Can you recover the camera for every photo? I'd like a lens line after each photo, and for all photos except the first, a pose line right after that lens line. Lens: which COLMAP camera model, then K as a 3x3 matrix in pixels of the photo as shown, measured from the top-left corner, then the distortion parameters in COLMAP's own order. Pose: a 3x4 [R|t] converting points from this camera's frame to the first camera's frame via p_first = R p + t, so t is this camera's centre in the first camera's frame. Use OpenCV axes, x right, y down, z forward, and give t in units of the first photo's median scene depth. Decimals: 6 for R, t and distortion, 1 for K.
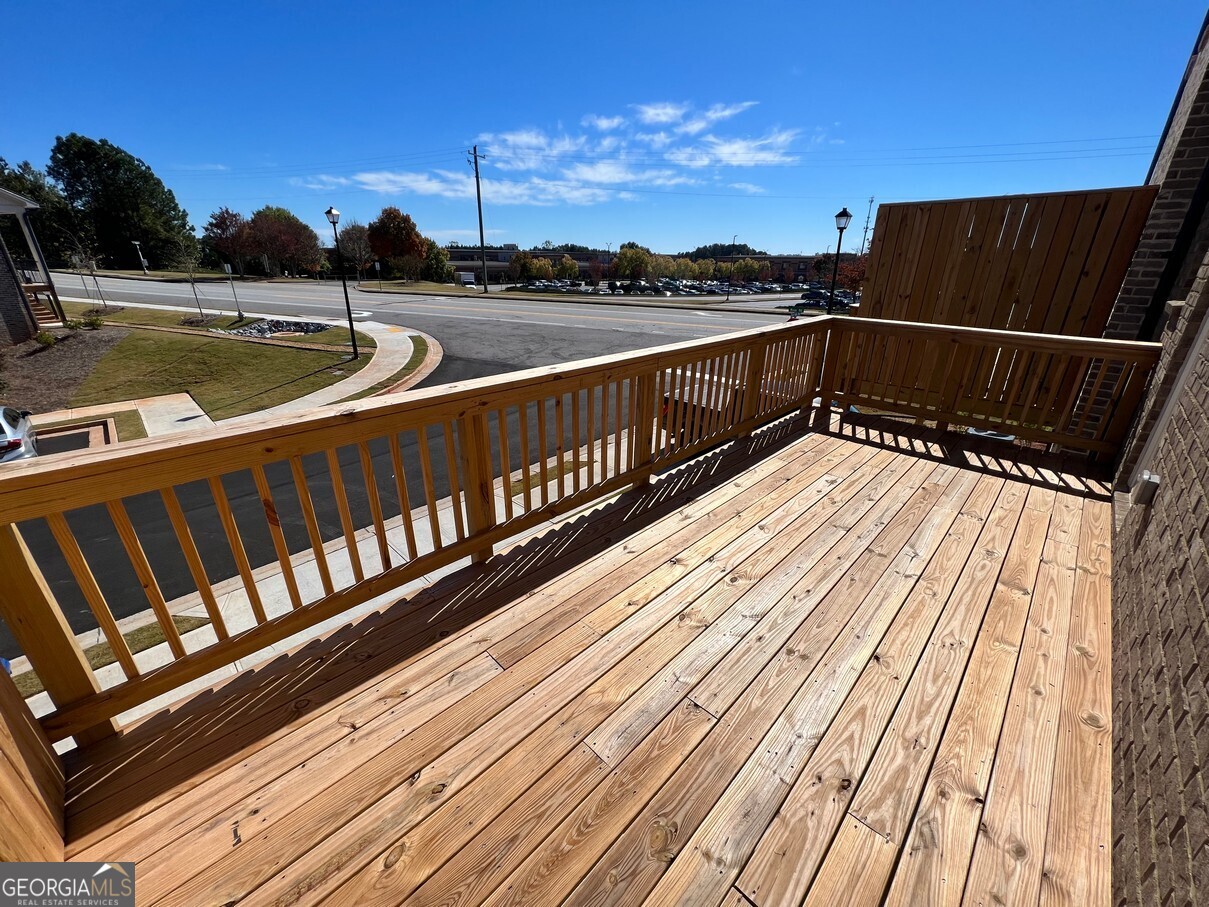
lens RADIAL K [[481.4, 0, 606.6], [0, 481.4, 454.2], [0, 0, 1]] dist [-0.002756, 0.000778]
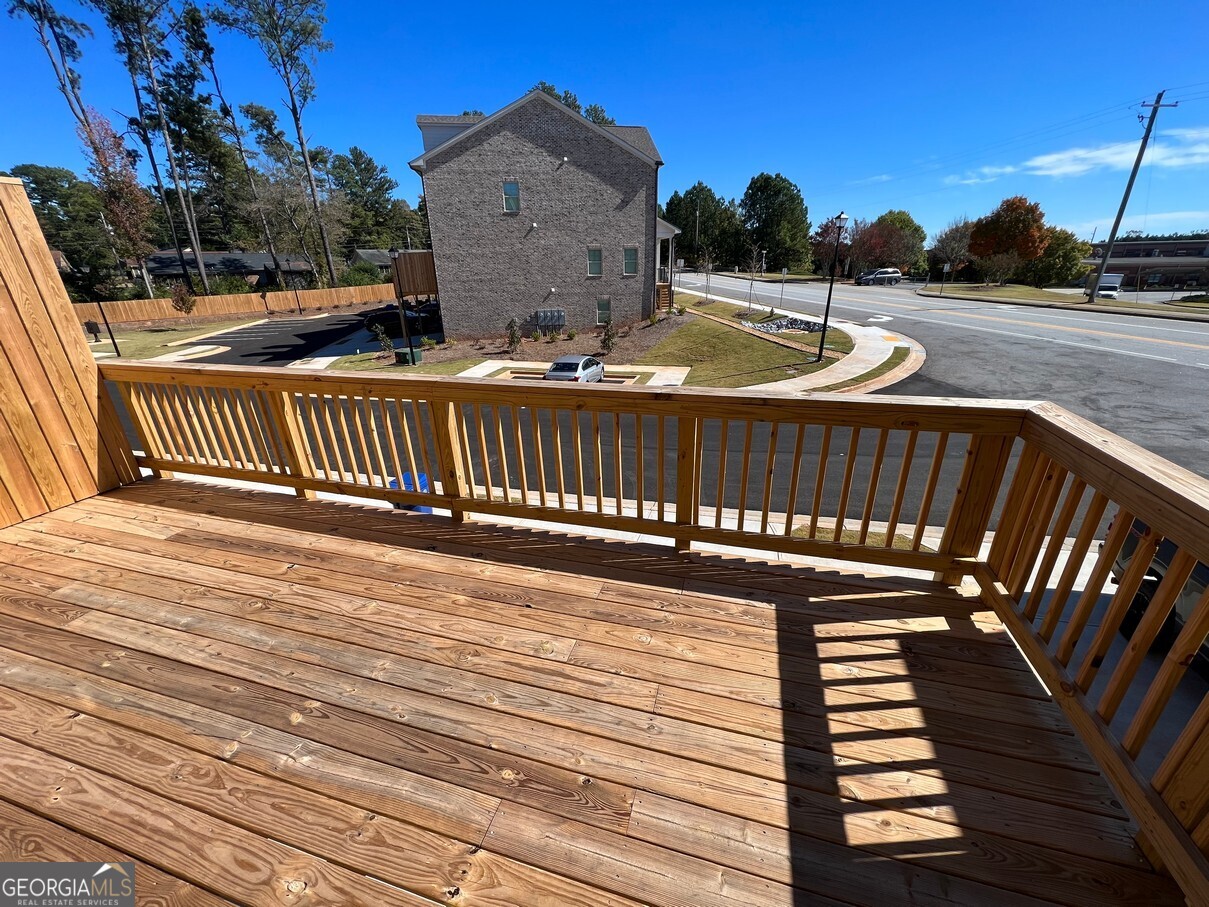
lens RADIAL K [[481.4, 0, 606.6], [0, 481.4, 454.2], [0, 0, 1]] dist [-0.002756, 0.000778]
pose [[0.471192, 0.307012, -0.826875, 0.137224], [-0.308459, 0.935629, 0.171617, -0.043834], [0.826336, 0.174192, 0.535561, 0.104147]]
